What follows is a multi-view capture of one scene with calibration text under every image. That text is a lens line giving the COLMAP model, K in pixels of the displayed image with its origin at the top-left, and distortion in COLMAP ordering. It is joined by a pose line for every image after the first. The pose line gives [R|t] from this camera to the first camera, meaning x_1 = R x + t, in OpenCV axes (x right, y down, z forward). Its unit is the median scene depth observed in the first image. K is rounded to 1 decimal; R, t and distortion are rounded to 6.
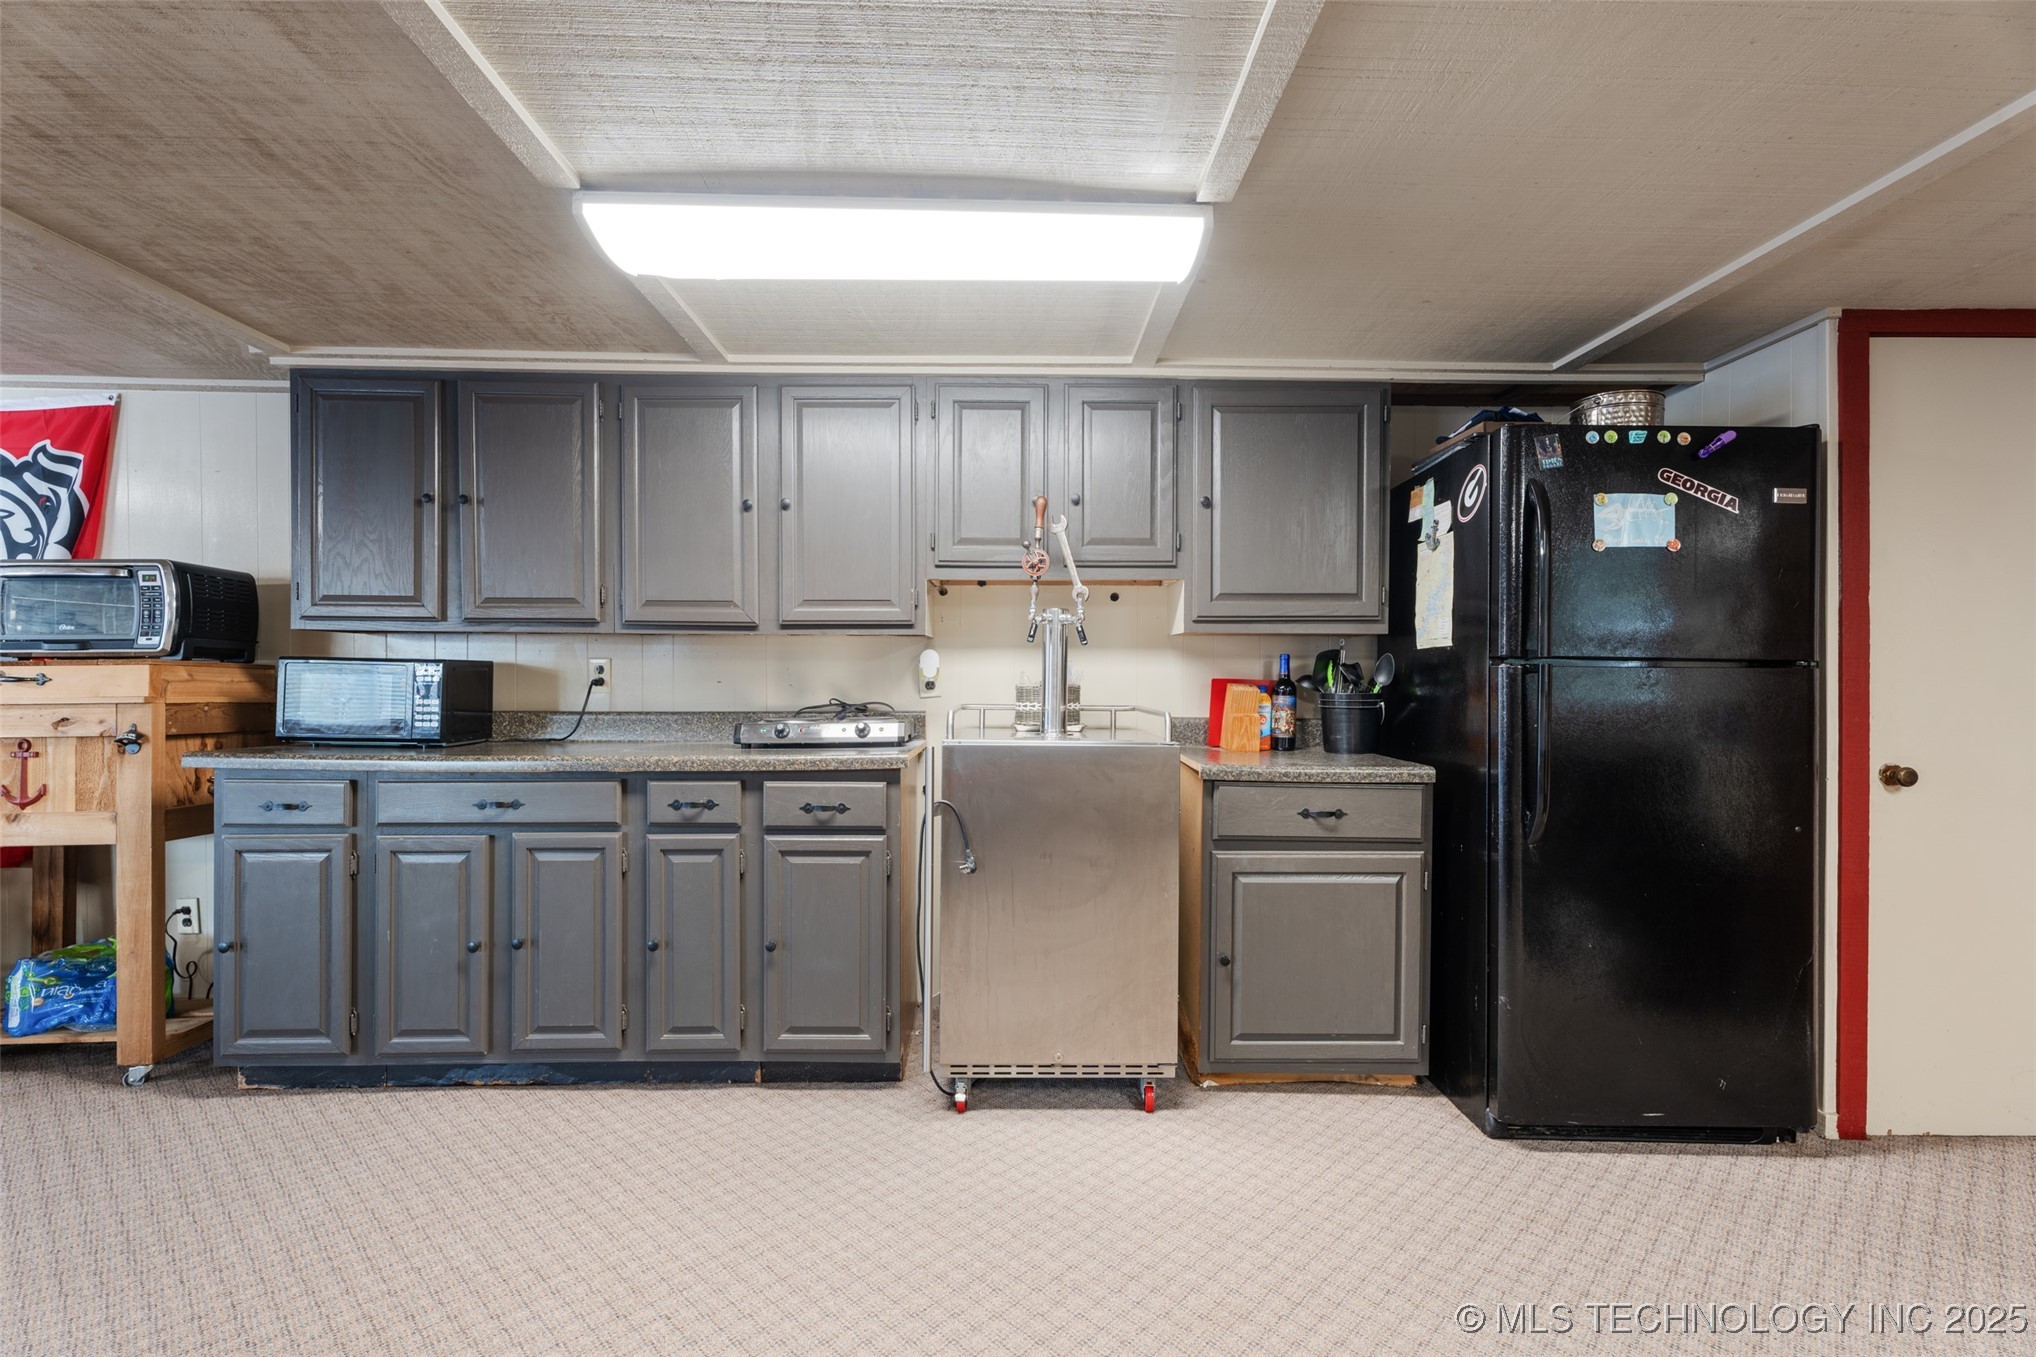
lens RADIAL K [[915.1, 0, 1031.4], [0, 915.1, 683.1], [0, 0, 1]] dist [0.000613, -0.000136]
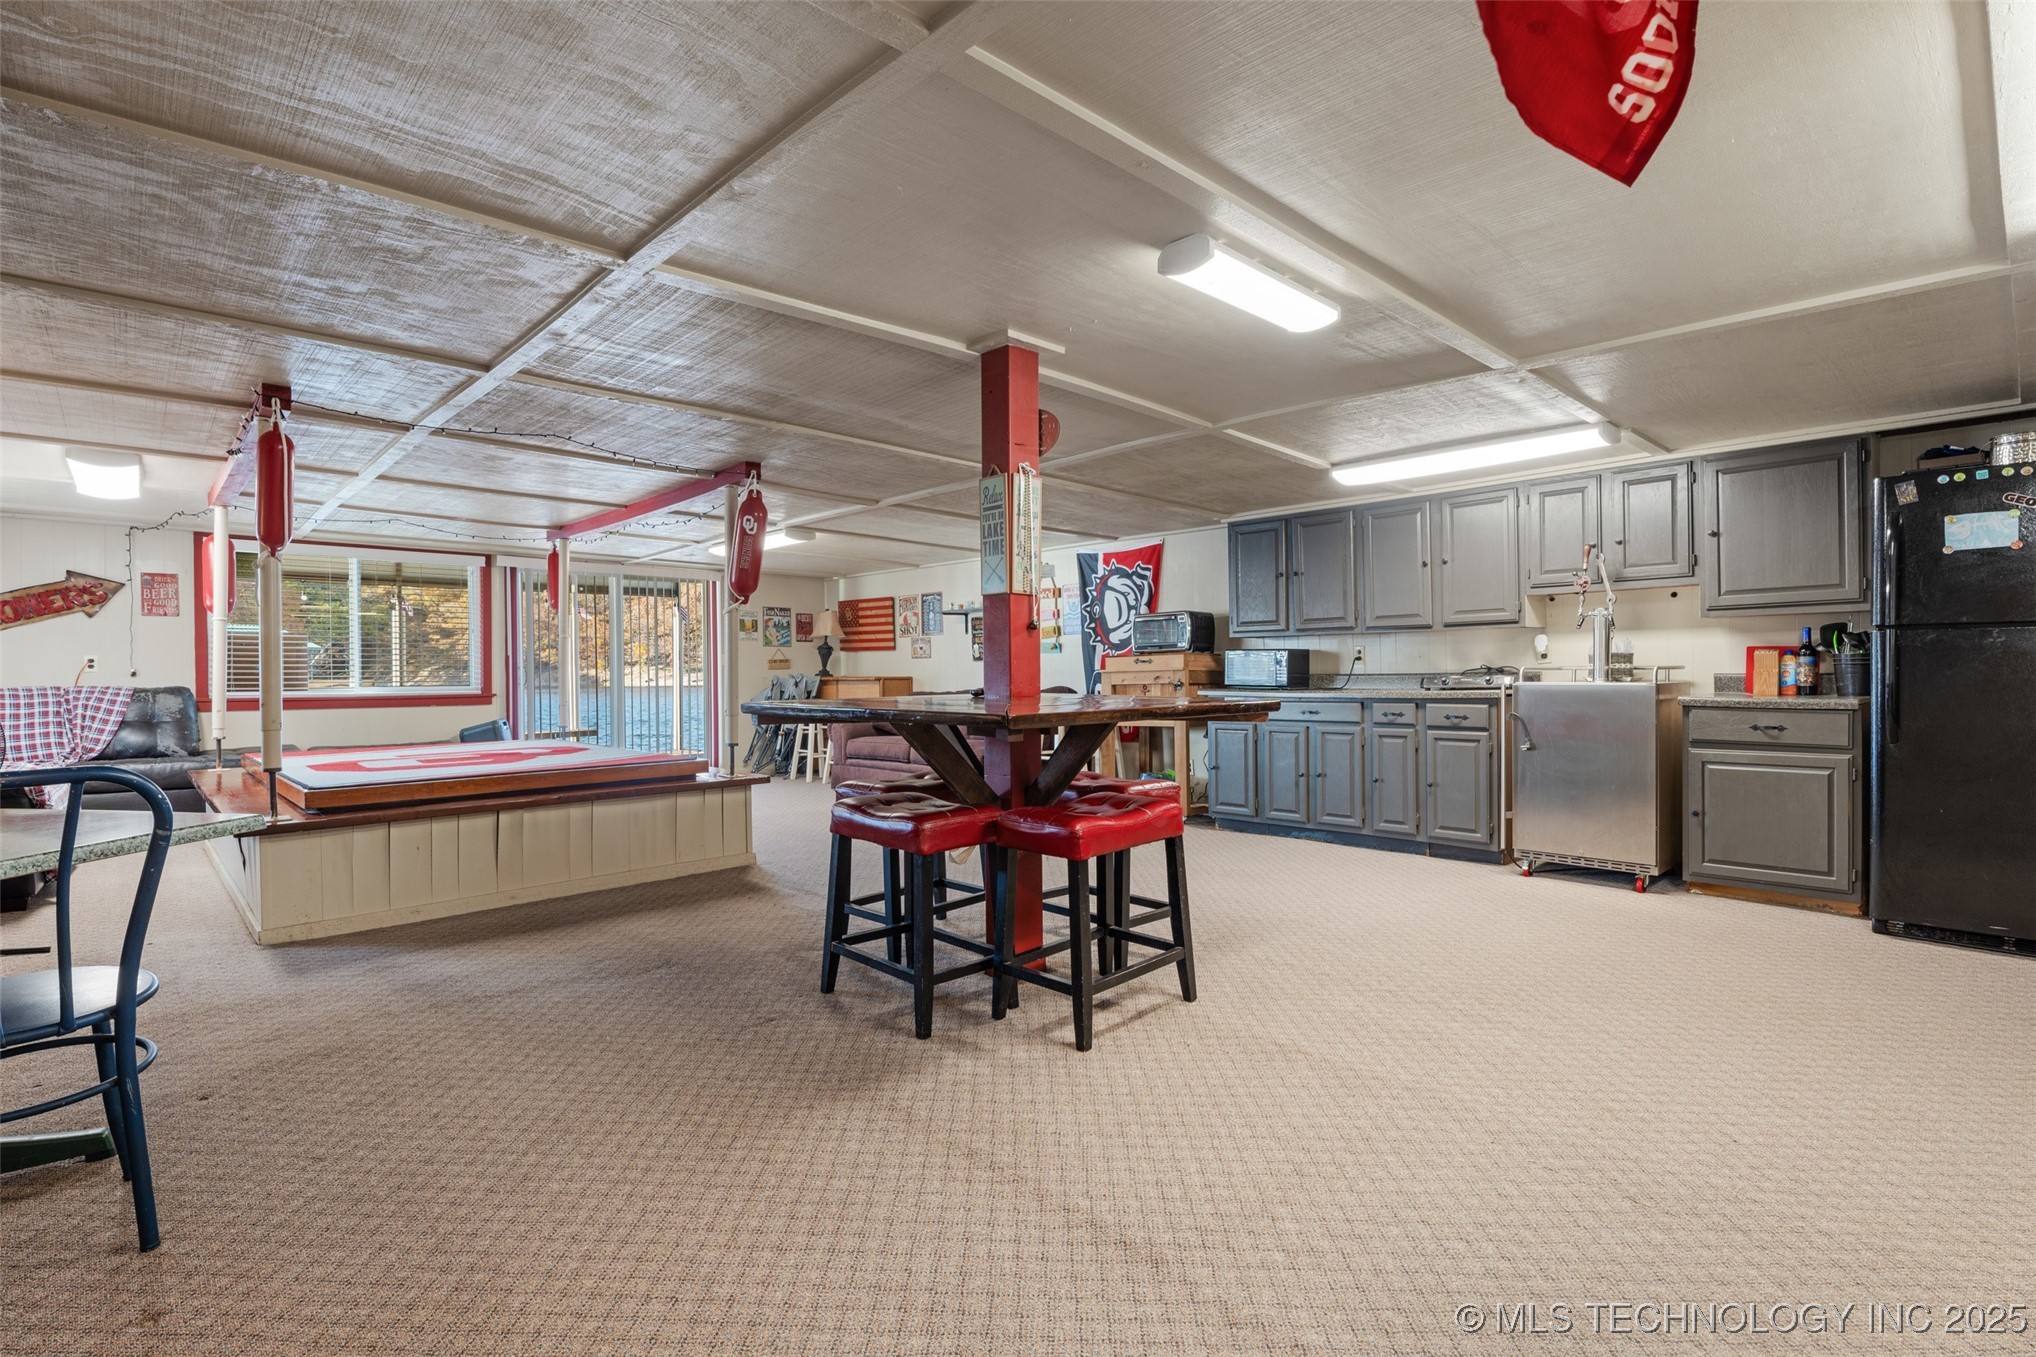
lens RADIAL K [[987.2, 0, 1018.0], [0, 987.2, 678.5], [0, 0, 1]] dist [-0.001622, 0.000120]
pose [[0.670669, -0.008205, -0.741711, 0.697600], [0.010193, 0.999946, -0.001845, 0.044776], [0.741687, -0.006323, 0.670717, -1.097375]]
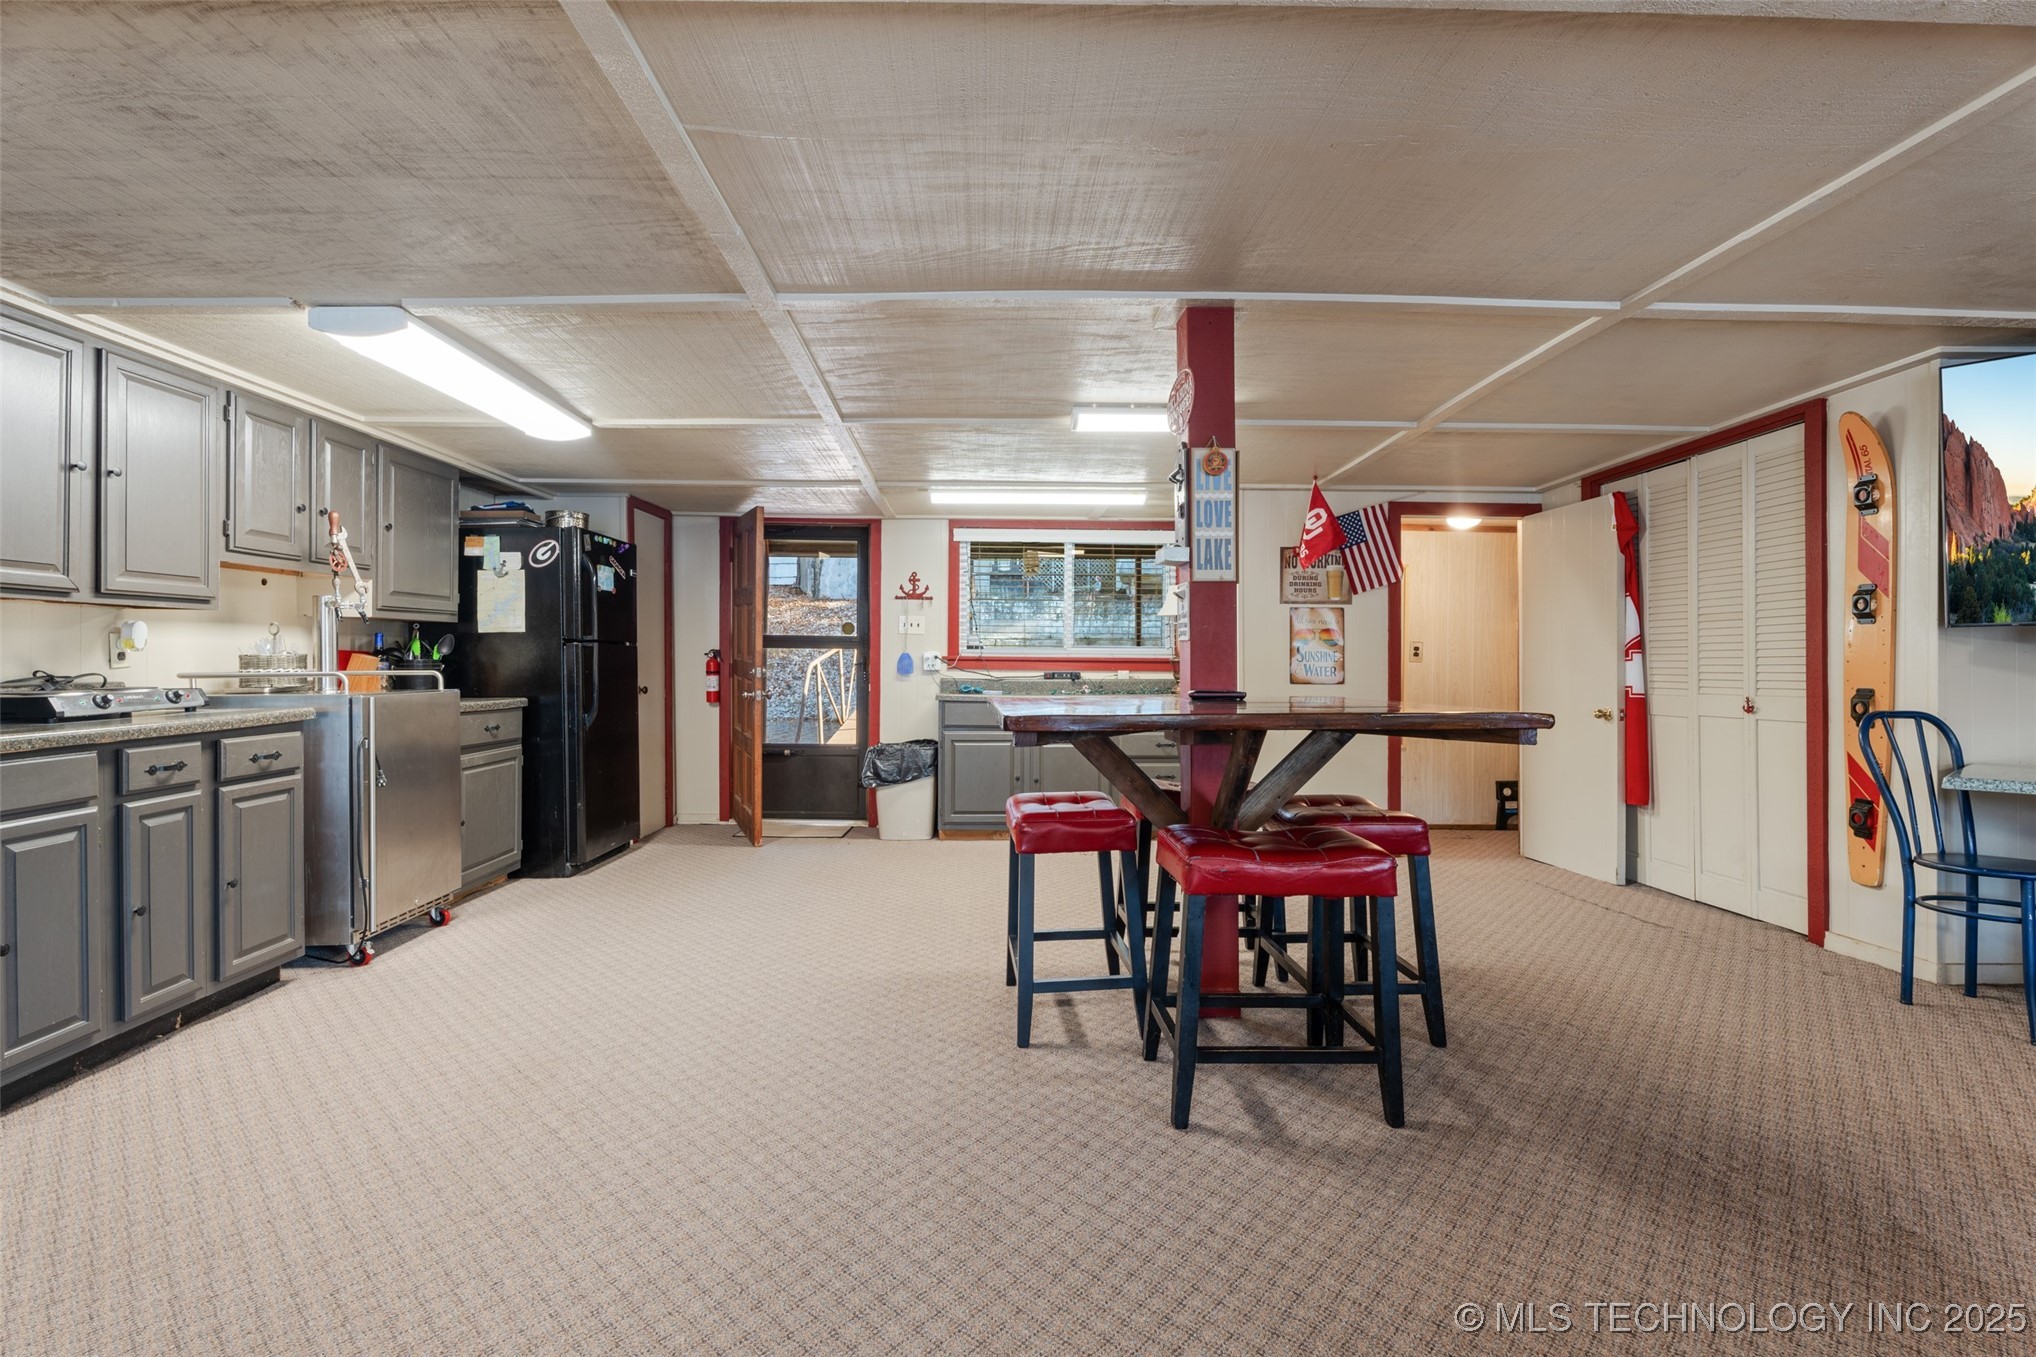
lens RADIAL K [[909.4, 0, 1025.5], [0, 909.4, 655.7], [0, 0, 1]] dist [0.000319, -0.000025]
pose [[-0.028328, -0.003433, 0.999593, -1.379901], [0.007683, 0.999964, 0.003652, 0.007767], [-0.999569, 0.007783, -0.028301, 0.043251]]
